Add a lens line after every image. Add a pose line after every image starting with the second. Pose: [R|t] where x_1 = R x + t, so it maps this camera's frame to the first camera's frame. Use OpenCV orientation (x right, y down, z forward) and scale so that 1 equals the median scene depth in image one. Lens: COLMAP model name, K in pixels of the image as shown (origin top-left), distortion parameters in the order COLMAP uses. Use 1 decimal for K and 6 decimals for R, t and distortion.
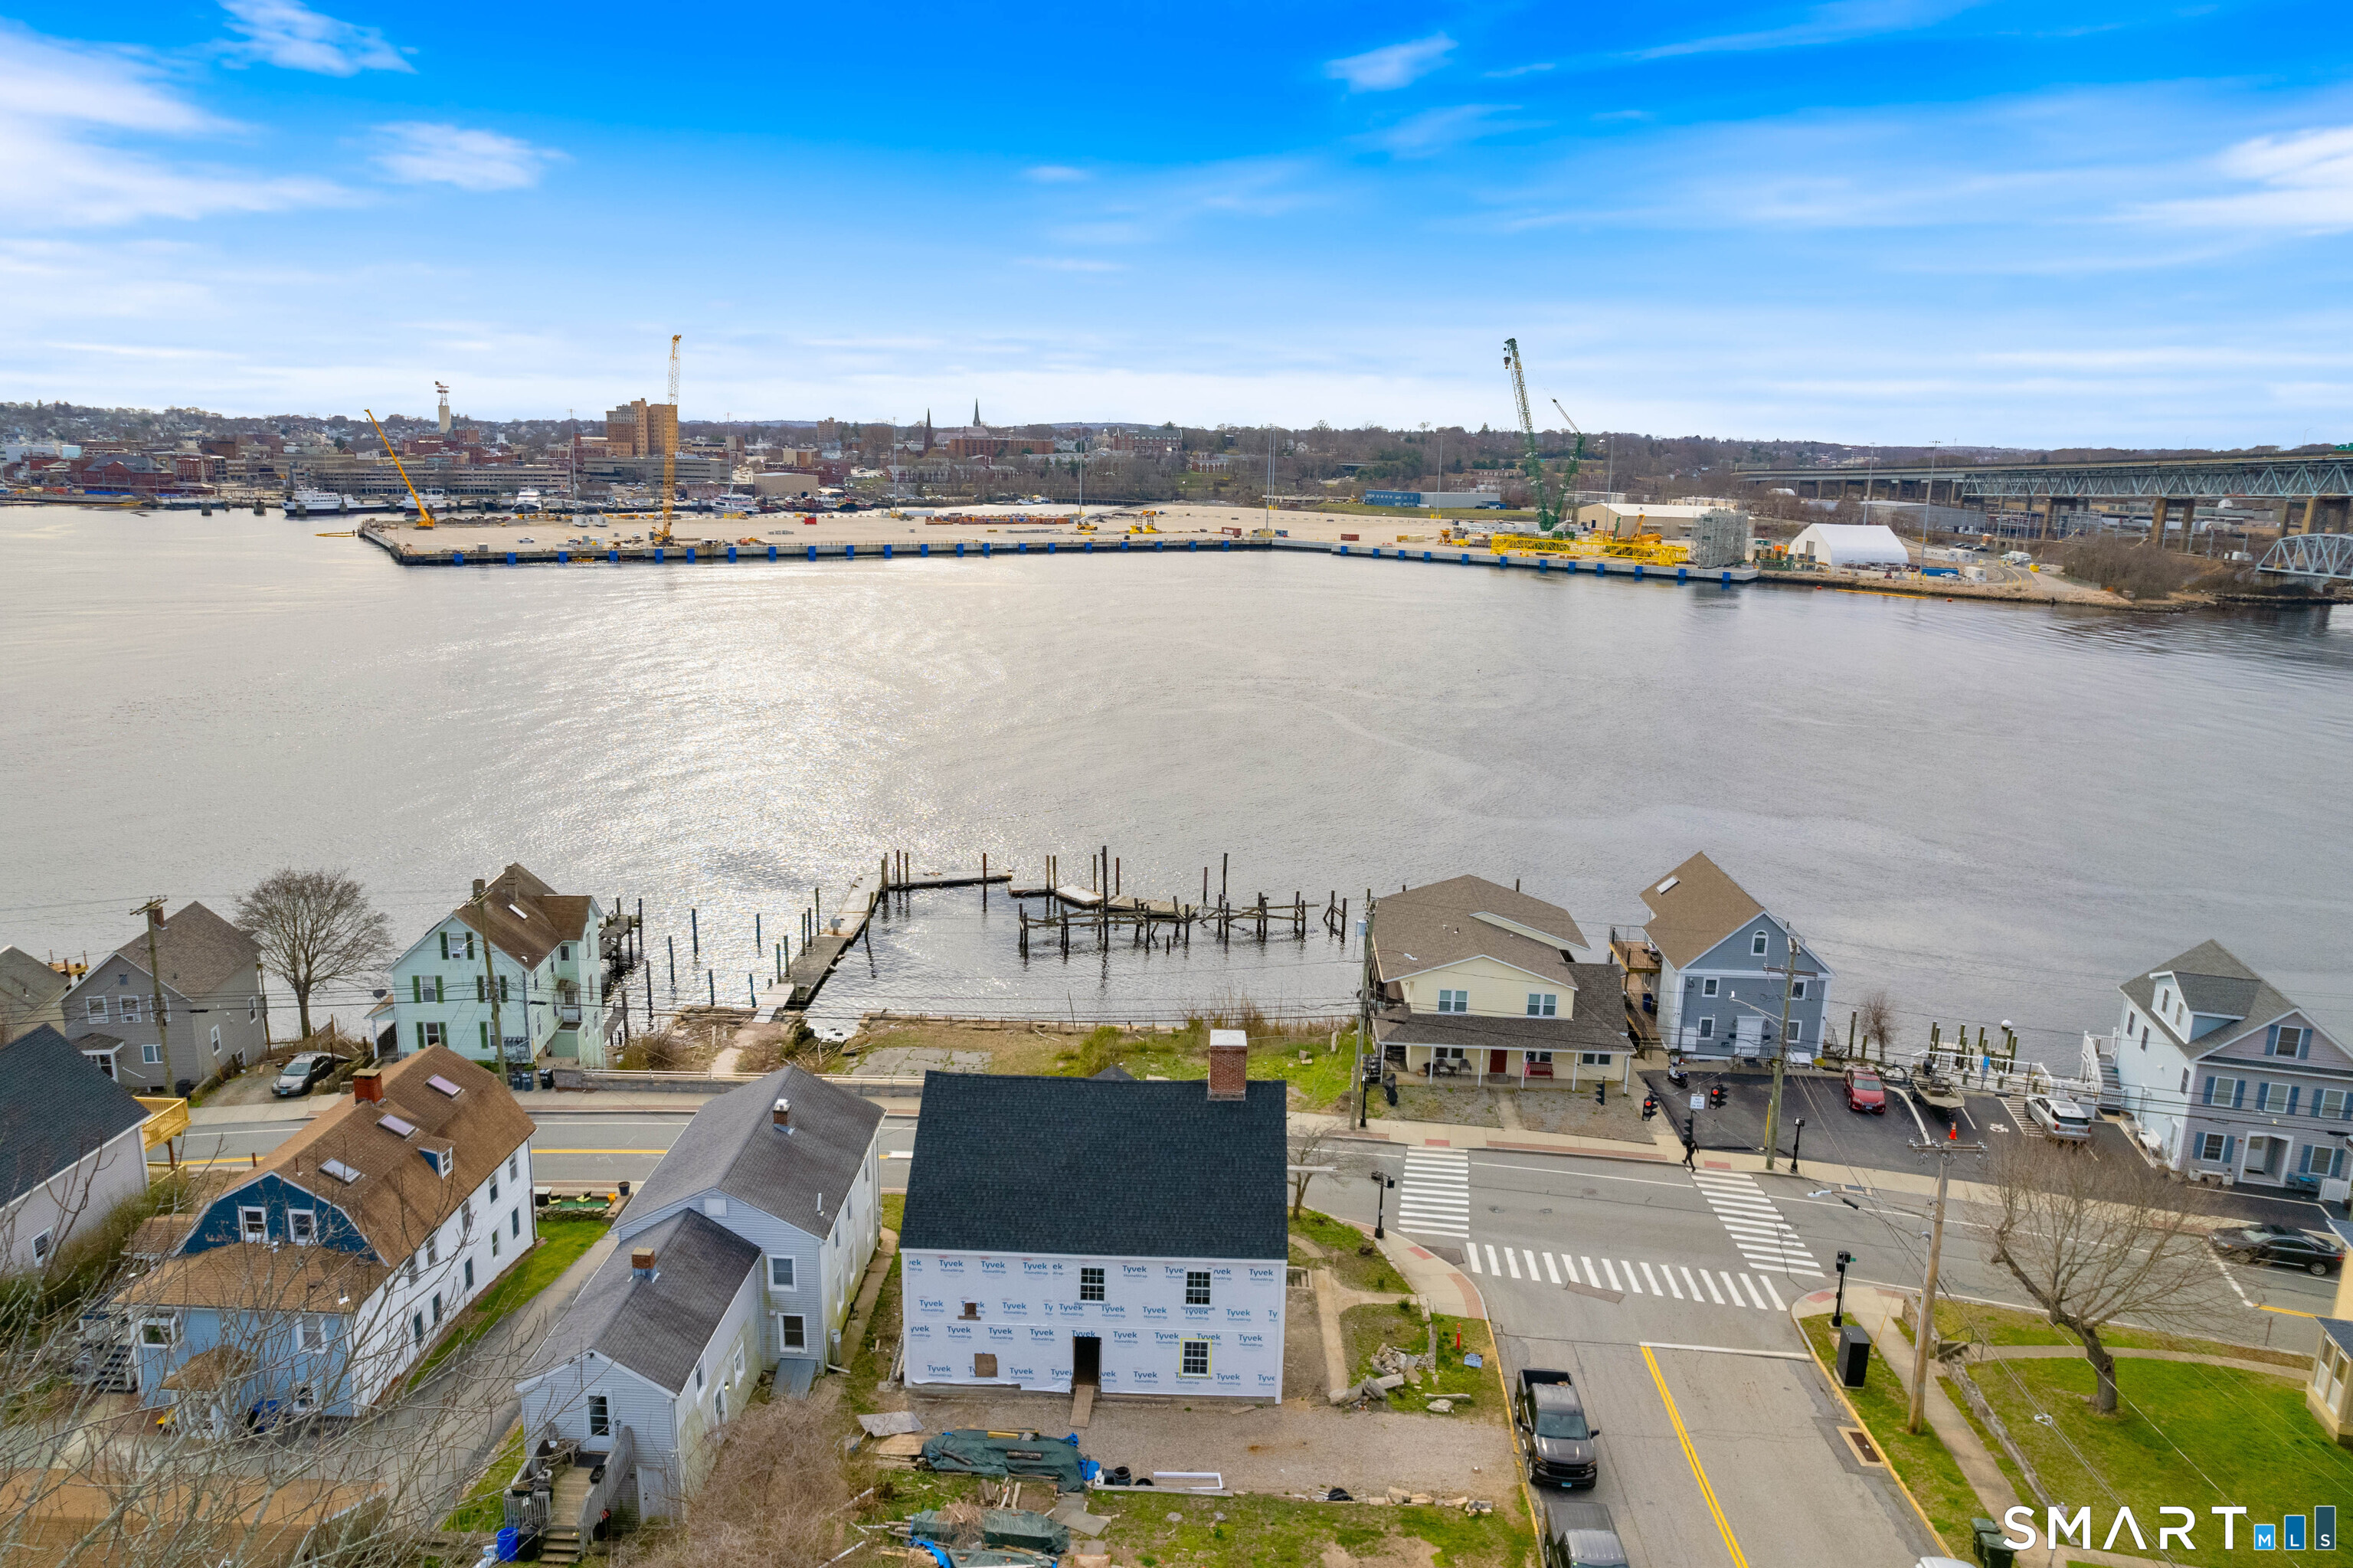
lens RADIAL K [[1546.8, 0, 1176.5], [0, 1546.8, 784.0], [0, 0, 1]] dist [-0.072304, 0.063051]
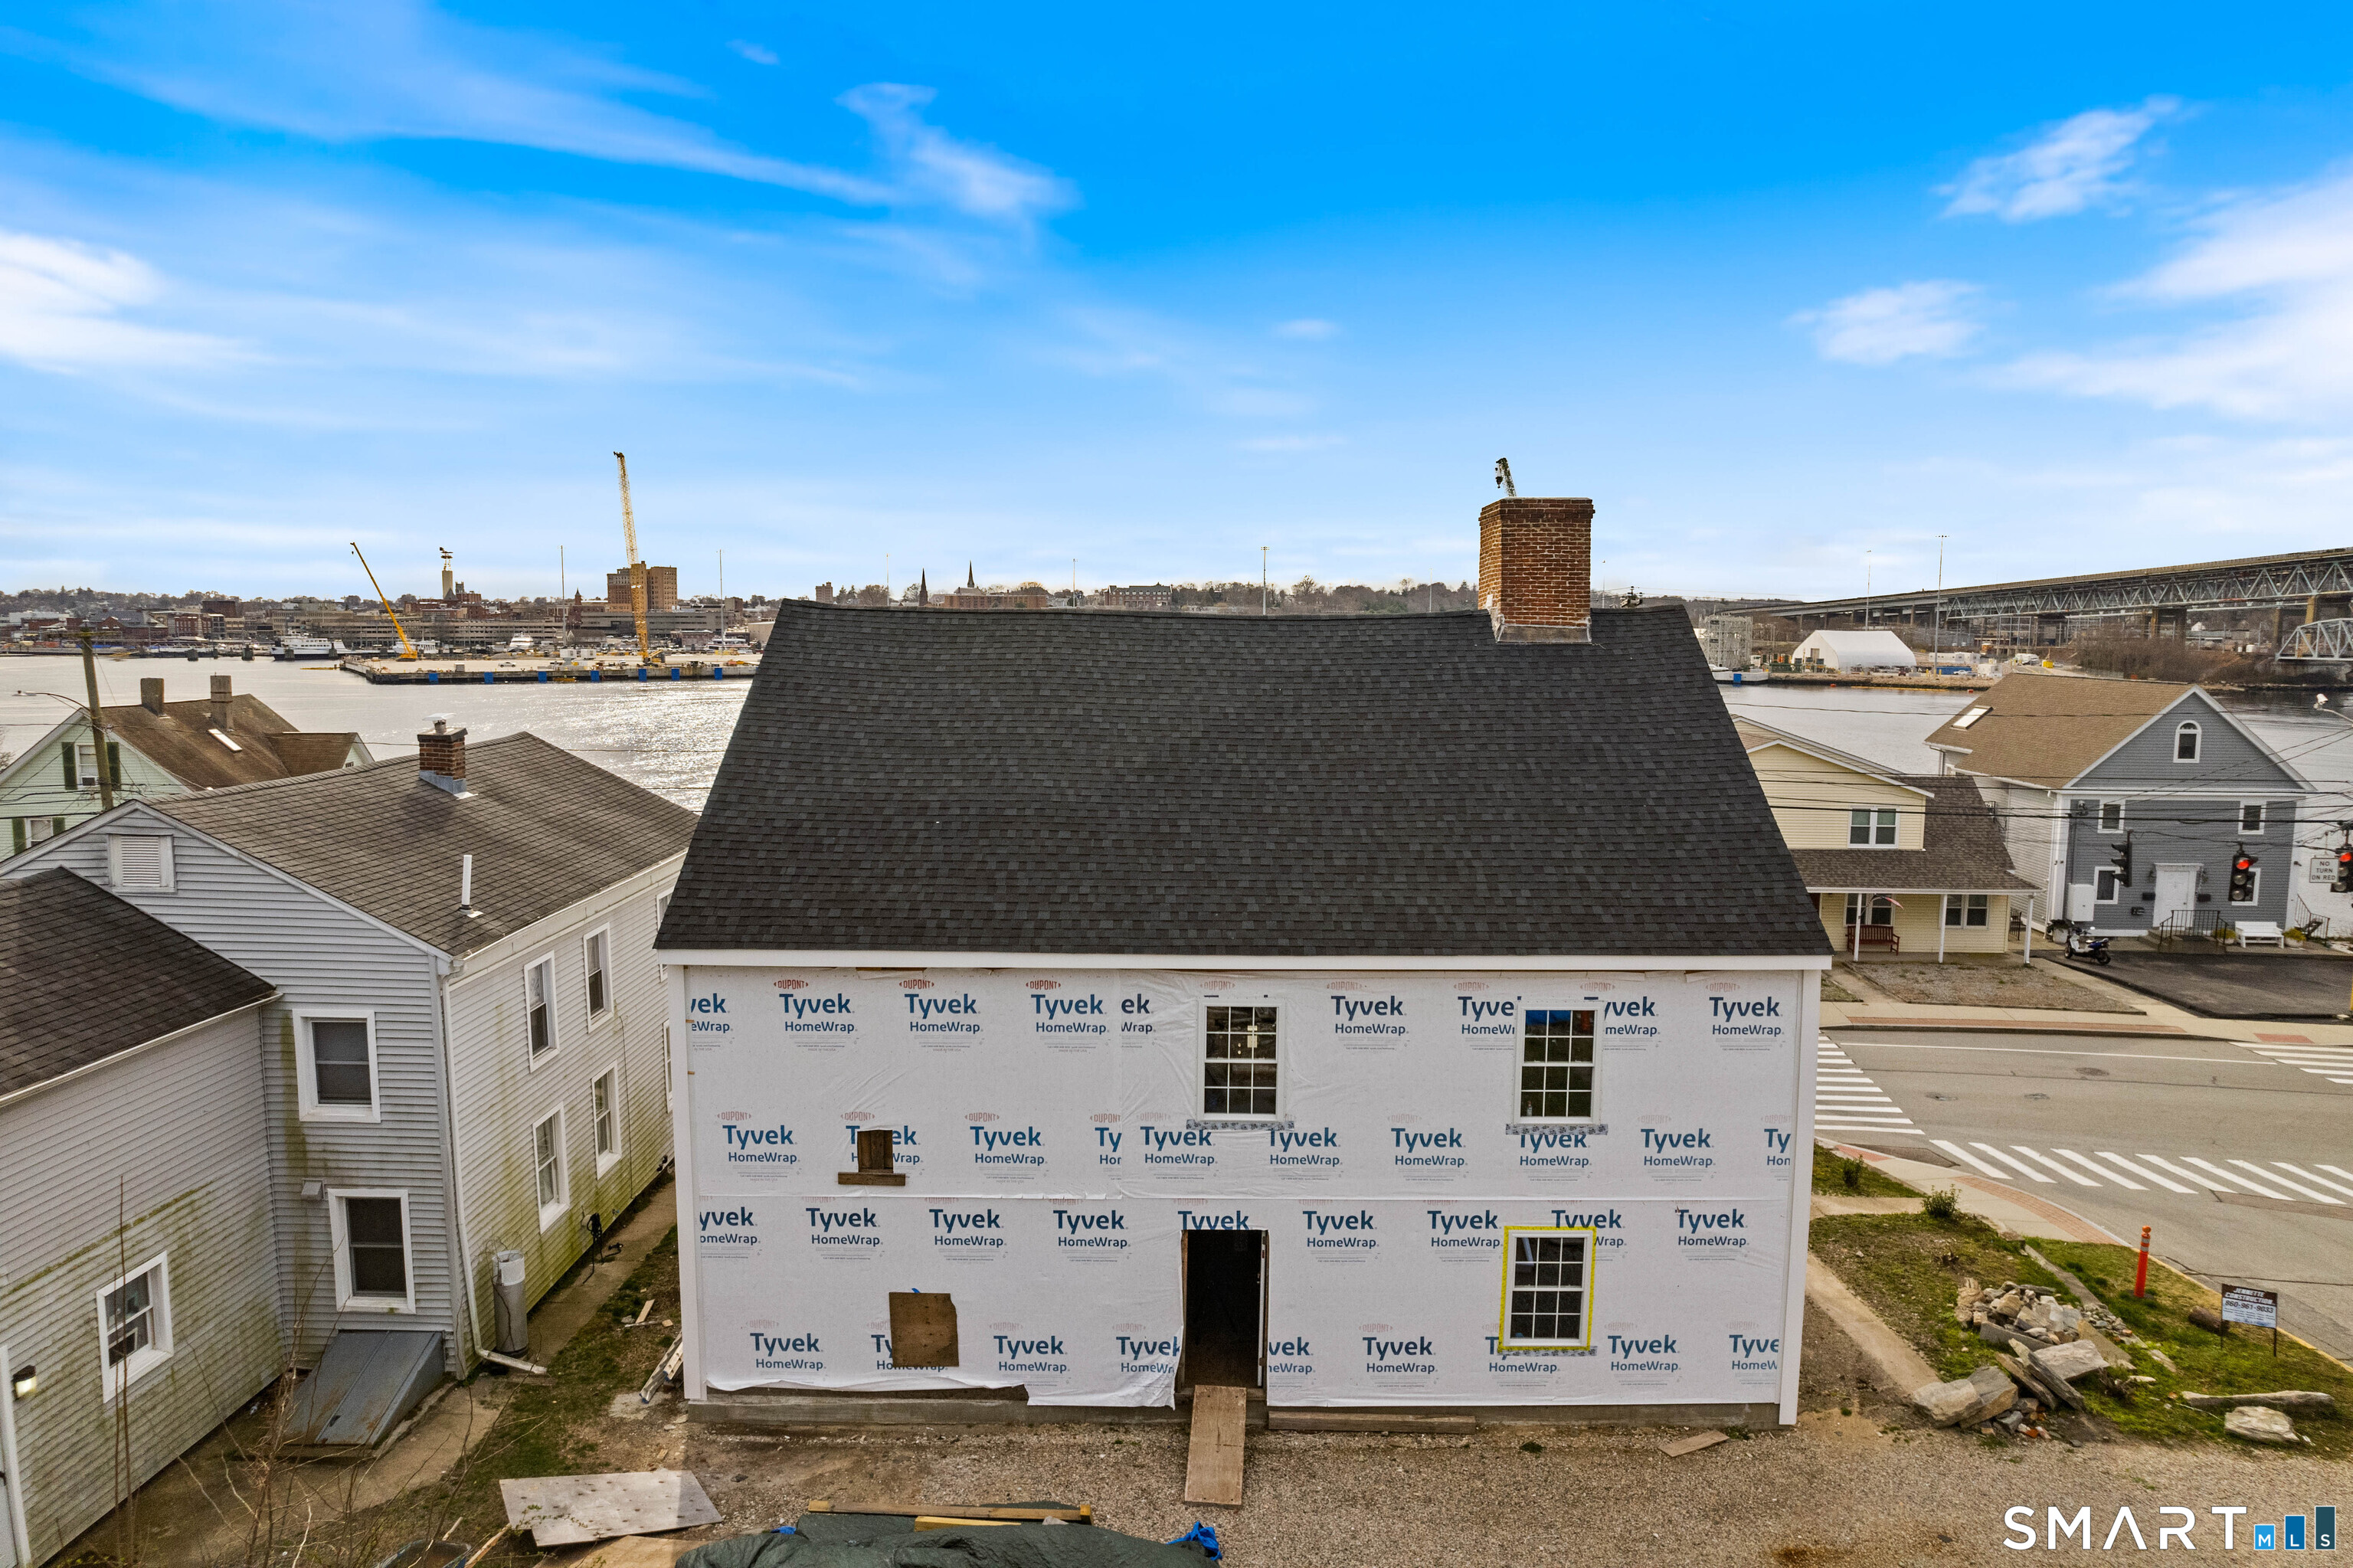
lens RADIAL K [[1504.8, 0, 1176.5], [0, 1504.8, 784.0], [0, 0, 1]] dist [-0.076533, 0.069360]
pose [[0.999787, -0.019441, 0.006946, -0.042315], [0.020086, 0.993742, -0.109881, 0.183008], [-0.004766, 0.109997, 0.993920, 0.406705]]
